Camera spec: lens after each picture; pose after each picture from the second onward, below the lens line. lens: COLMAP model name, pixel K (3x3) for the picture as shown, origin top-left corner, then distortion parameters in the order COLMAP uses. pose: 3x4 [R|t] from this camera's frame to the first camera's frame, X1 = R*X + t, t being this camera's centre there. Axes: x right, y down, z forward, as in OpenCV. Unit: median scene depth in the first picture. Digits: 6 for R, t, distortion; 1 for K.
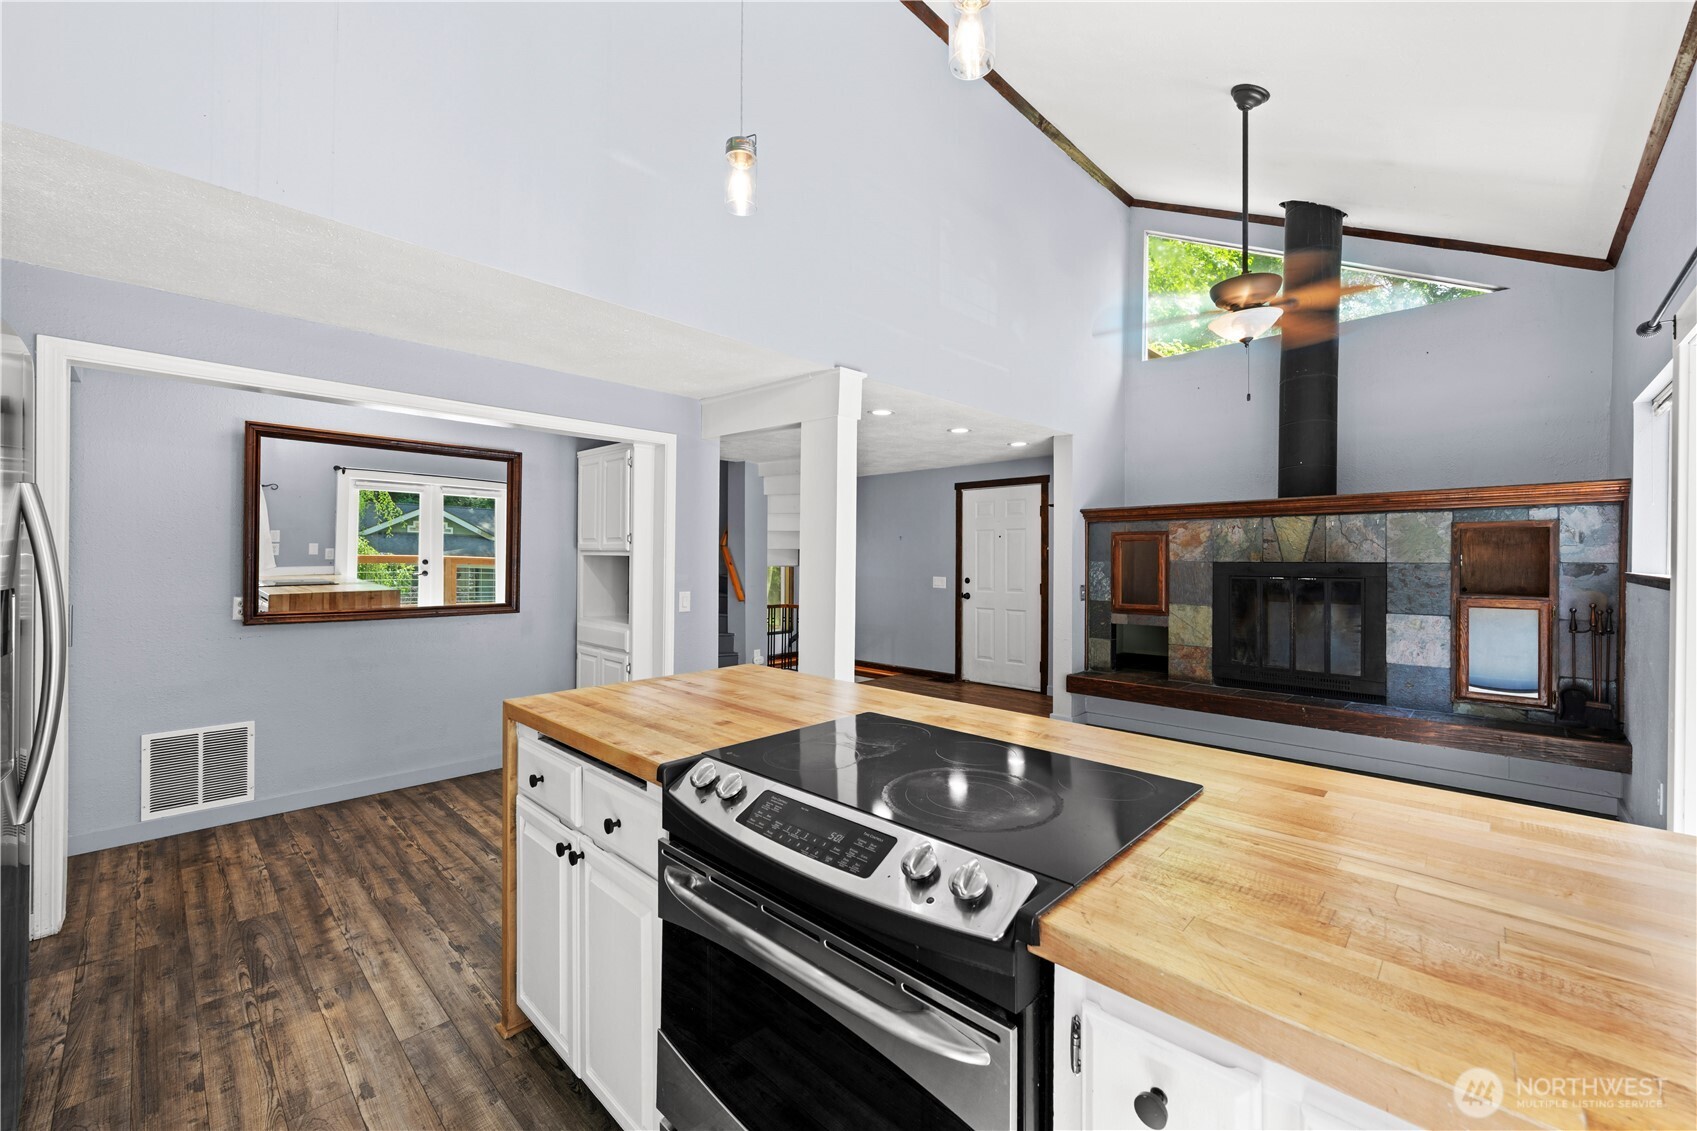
lens RADIAL K [[671.5, 0, 855.3], [0, 671.5, 554.5], [0, 0, 1]] dist [-0.011870, -0.000014]
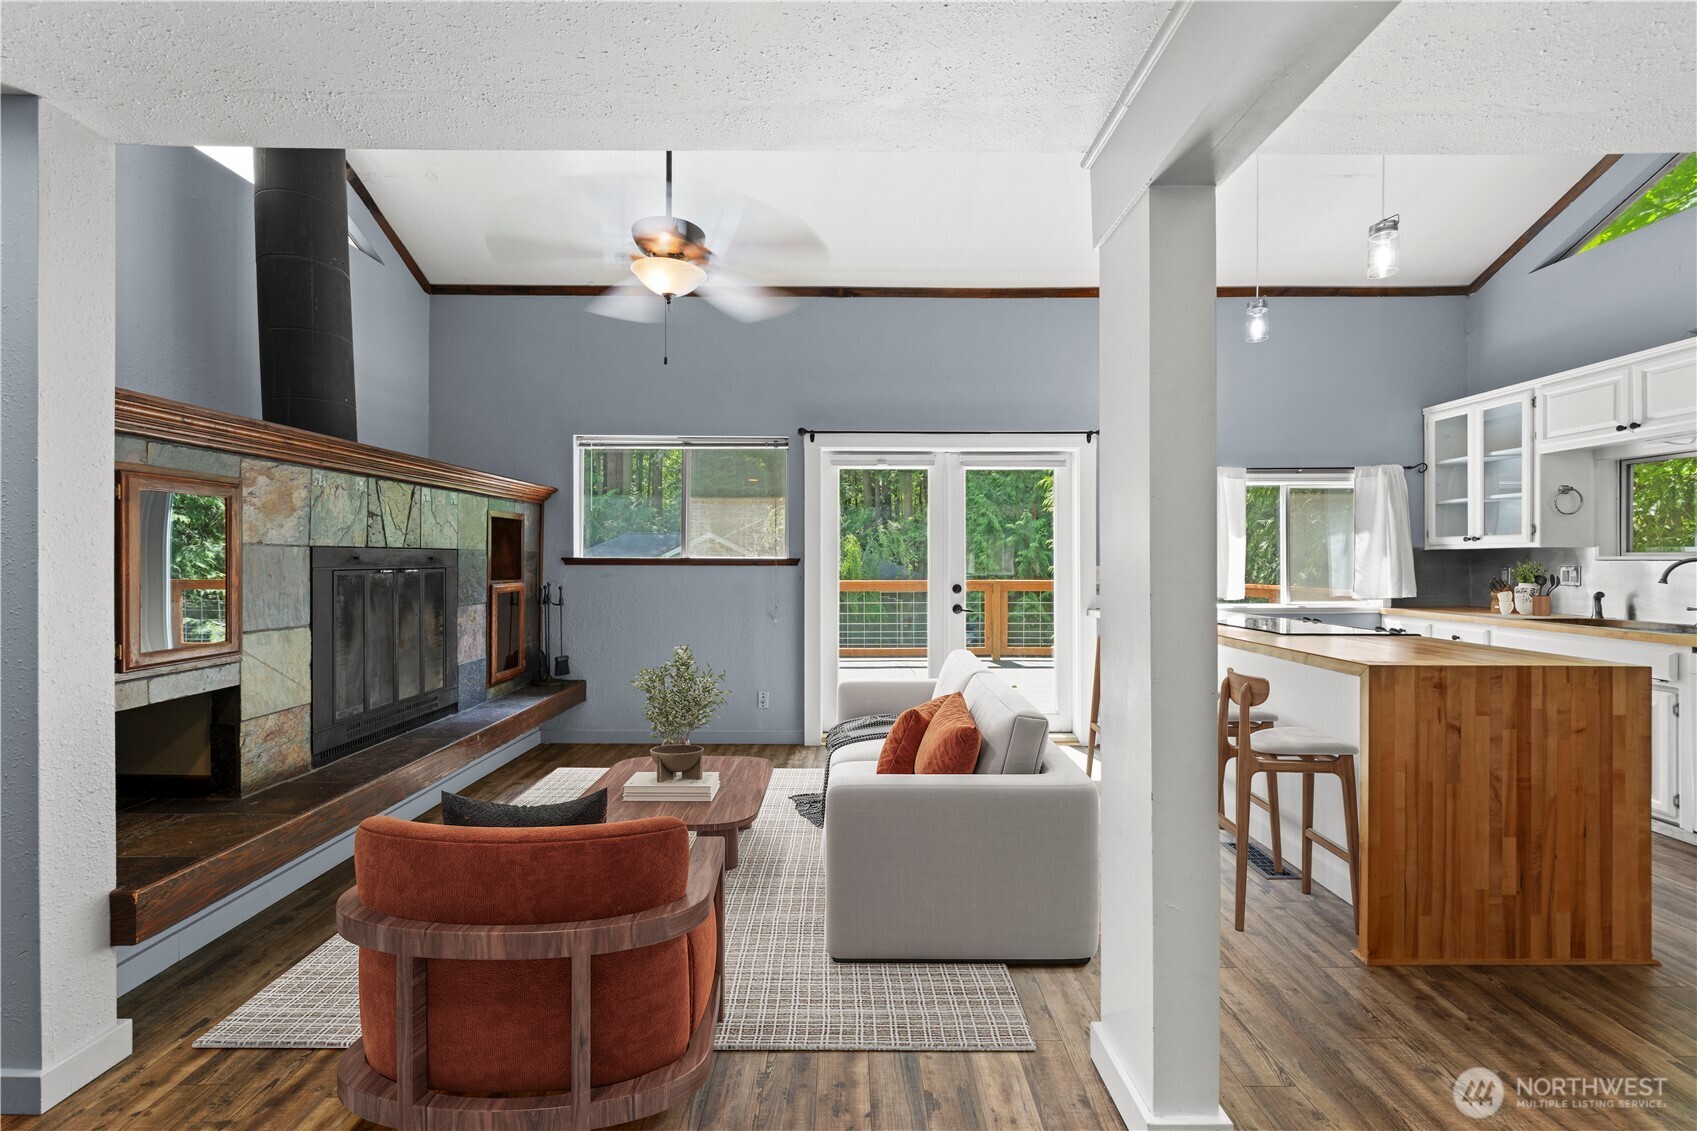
lens RADIAL K [[659.3, 0, 839.9], [0, 659.3, 562.7], [0, 0, 1]] dist [0.002252, 0.000420]
pose [[-0.685859, -0.007731, 0.727694, -0.200953], [-0.009162, 0.999956, 0.001989, 0.026632], [-0.727677, -0.005303, -0.685899, 1.389368]]
